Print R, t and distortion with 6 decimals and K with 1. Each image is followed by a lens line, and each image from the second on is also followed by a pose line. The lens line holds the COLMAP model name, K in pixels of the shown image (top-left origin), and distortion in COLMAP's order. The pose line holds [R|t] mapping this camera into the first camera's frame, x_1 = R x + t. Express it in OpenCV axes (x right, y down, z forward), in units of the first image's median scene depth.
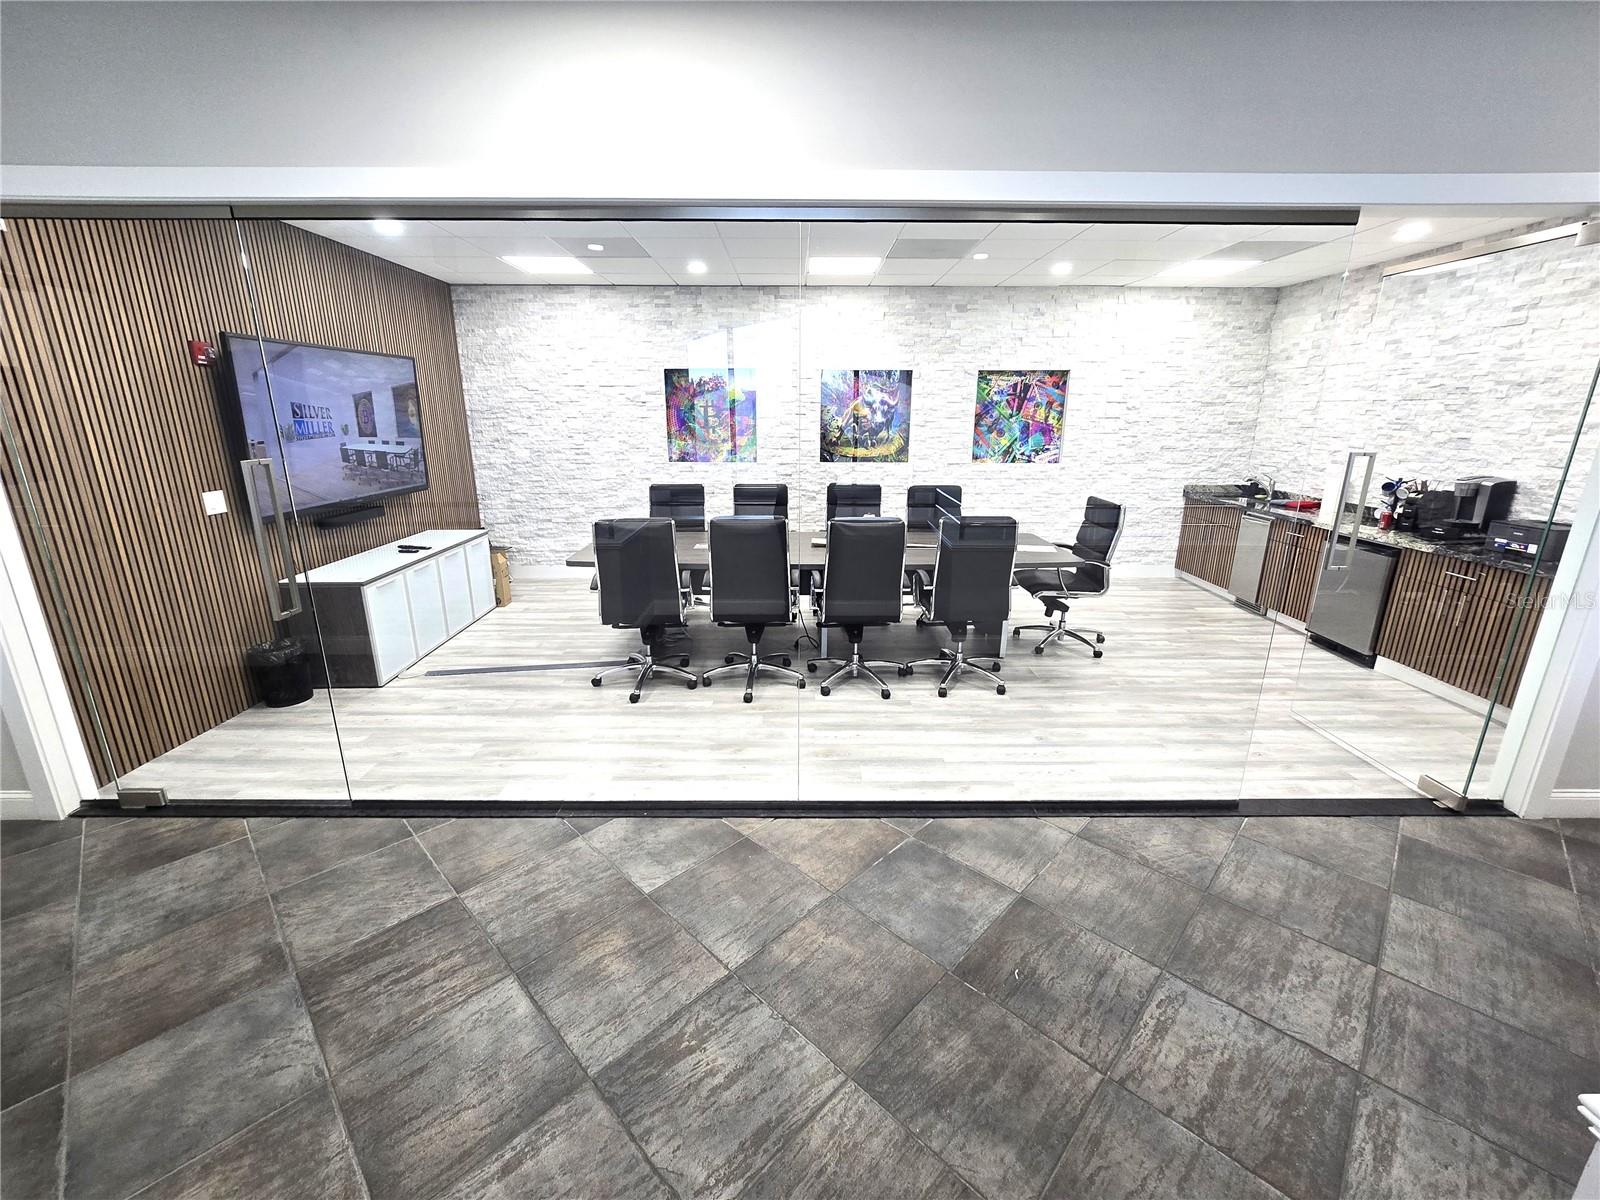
lens RADIAL K [[658.3, 0, 801.0], [0, 658.3, 598.6], [0, 0, 1]] dist [-0.002431, 0.000679]
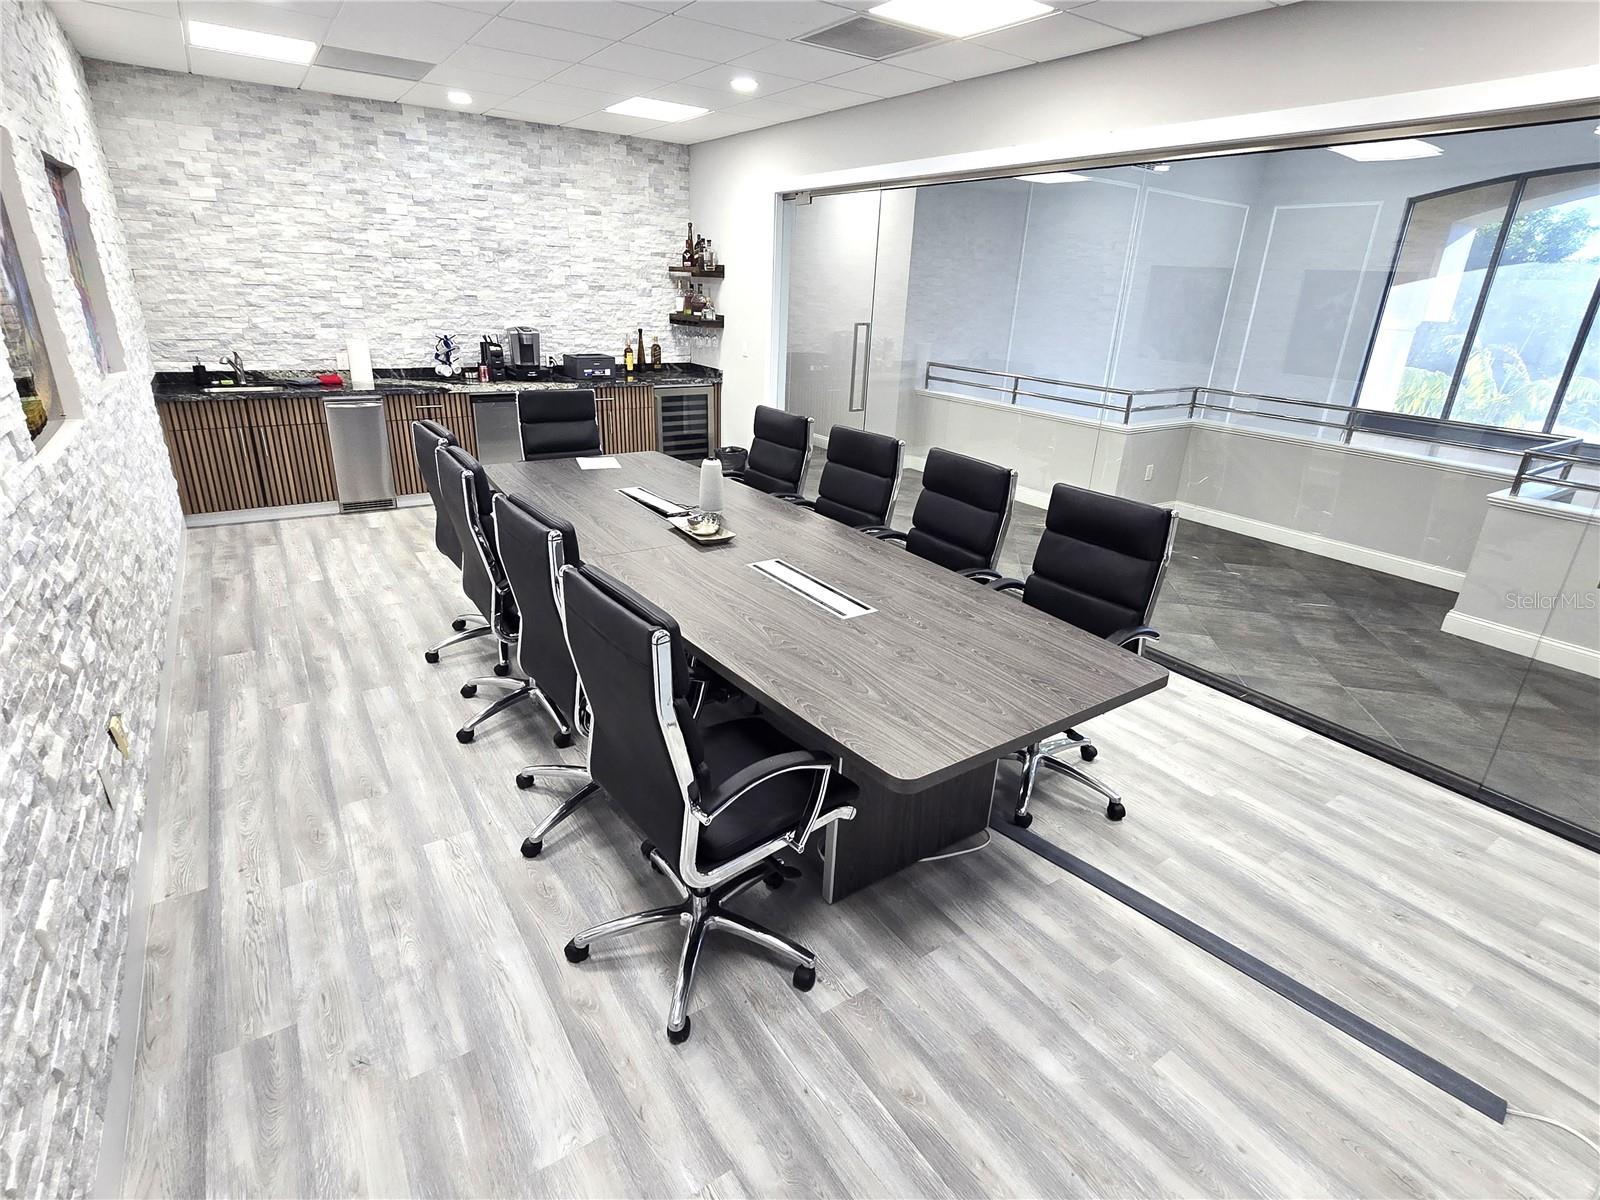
lens RADIAL K [[802.2, 0, 804.1], [0, 802.2, 591.2], [0, 0, 1]] dist [-0.003172, -0.000567]
pose [[-0.563787, -0.321406, 0.760817, -0.589799], [0.183291, 0.849515, 0.494700, -0.398282], [-0.805325, 0.418356, -0.420035, 1.354050]]
